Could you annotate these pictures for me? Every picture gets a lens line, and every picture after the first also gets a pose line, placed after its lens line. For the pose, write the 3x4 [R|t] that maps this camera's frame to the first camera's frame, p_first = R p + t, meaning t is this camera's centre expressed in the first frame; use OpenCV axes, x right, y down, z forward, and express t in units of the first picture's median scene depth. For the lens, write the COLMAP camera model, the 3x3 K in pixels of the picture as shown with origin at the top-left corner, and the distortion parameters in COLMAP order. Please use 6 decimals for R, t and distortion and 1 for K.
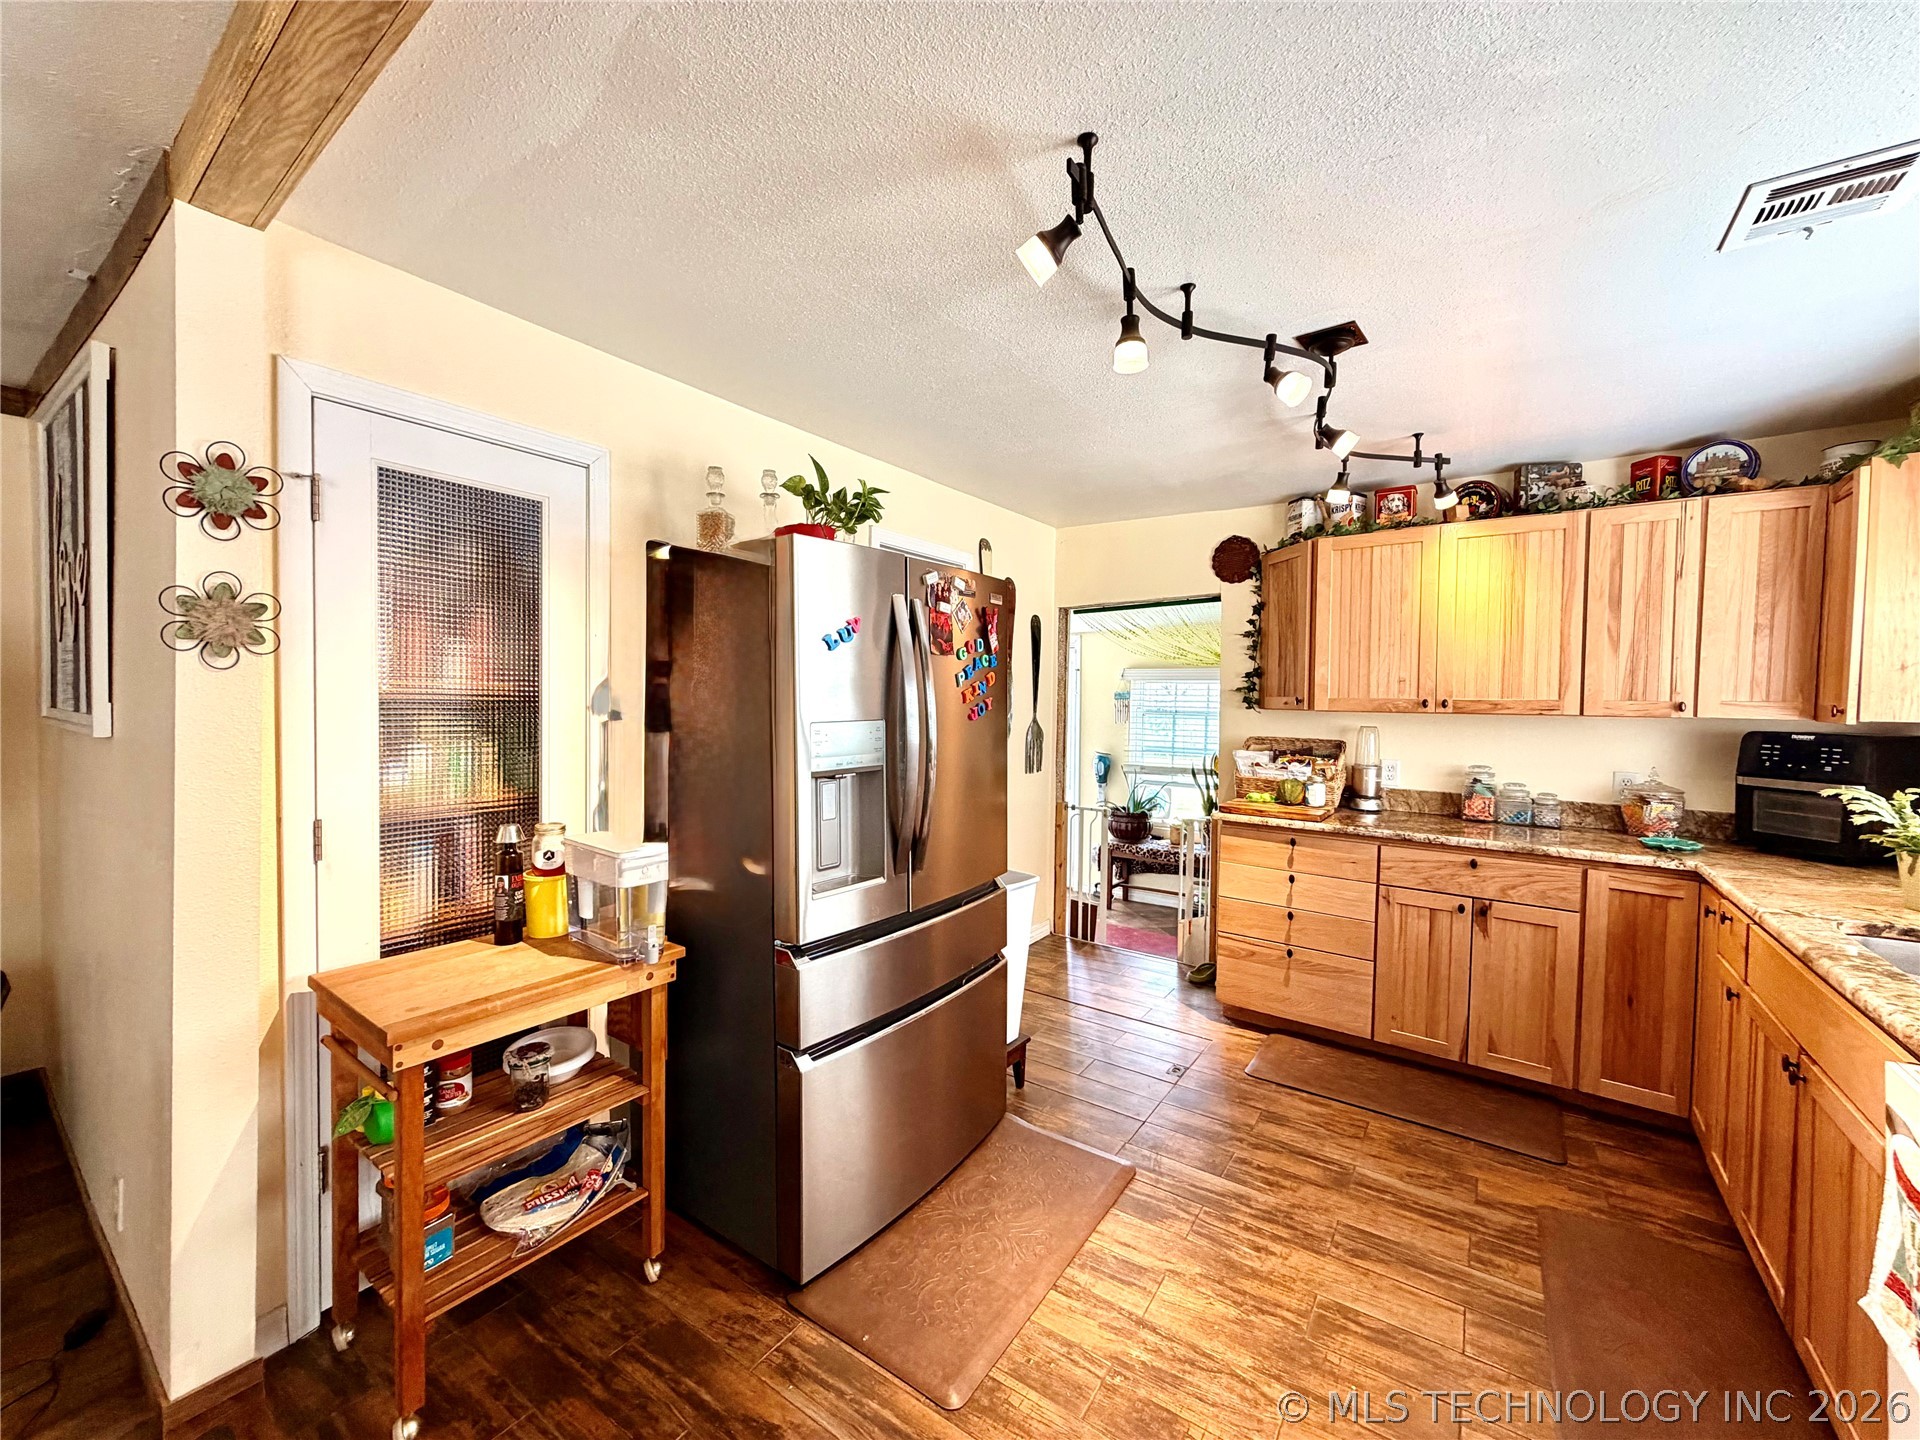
lens RADIAL K [[766.0, 0, 952.7], [0, 766.0, 719.0], [0, 0, 1]] dist [-0.001038, -0.000146]
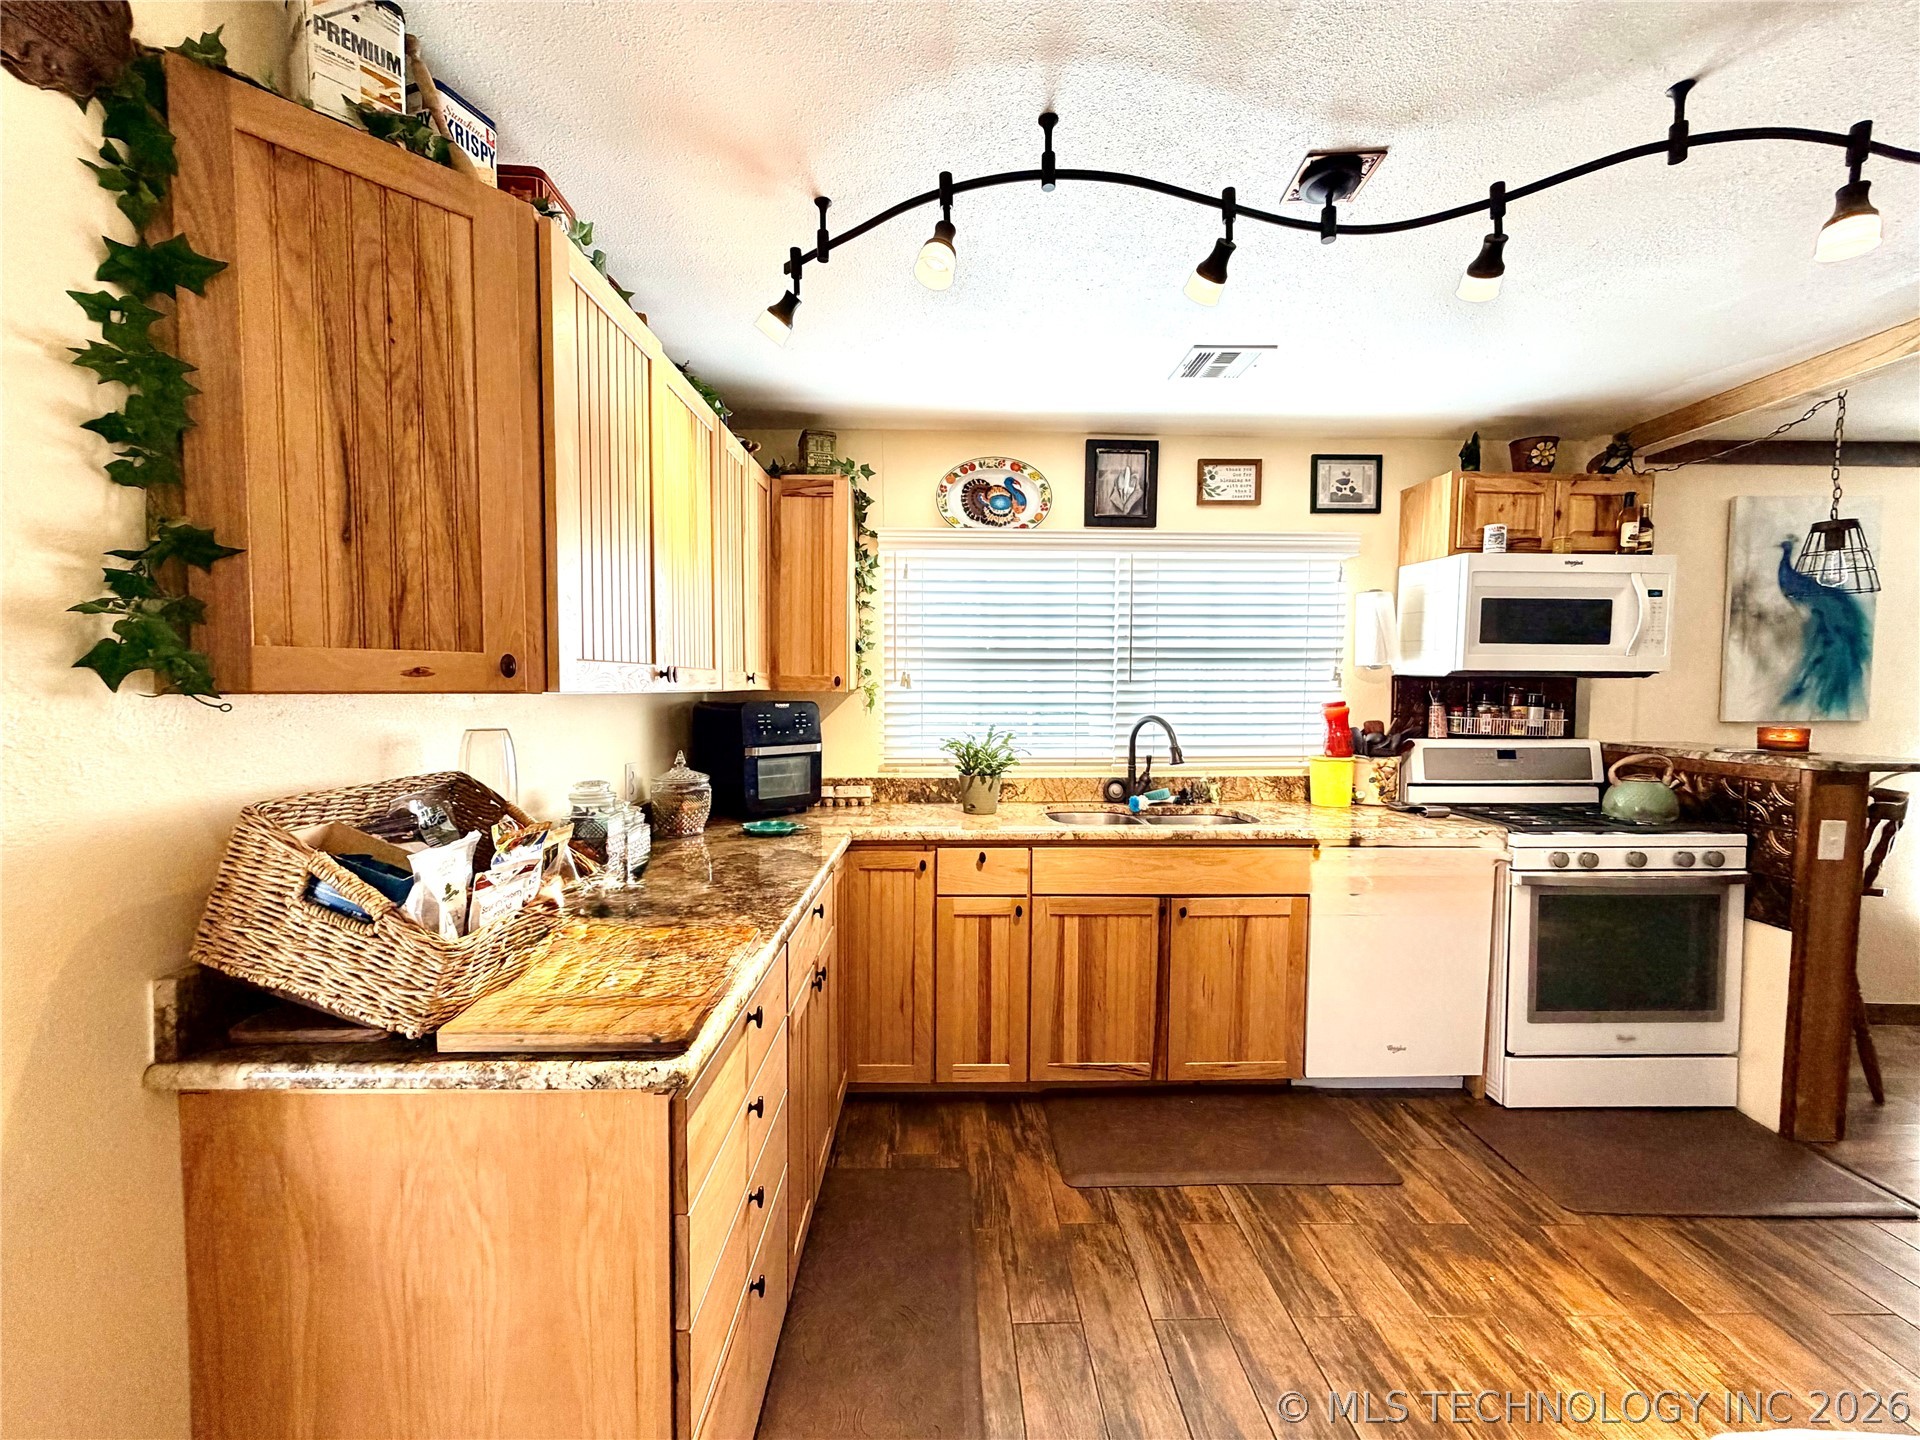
lens RADIAL K [[766.0, 0, 954.1], [0, 766.0, 719.0], [0, 0, 1]] dist [-0.001038, -0.000146]
pose [[-0.598597, -0.047947, 0.799614, 0.082687], [0.012694, 0.997514, 0.069317, -0.028904], [-0.800949, 0.051643, -0.596501, 1.411884]]
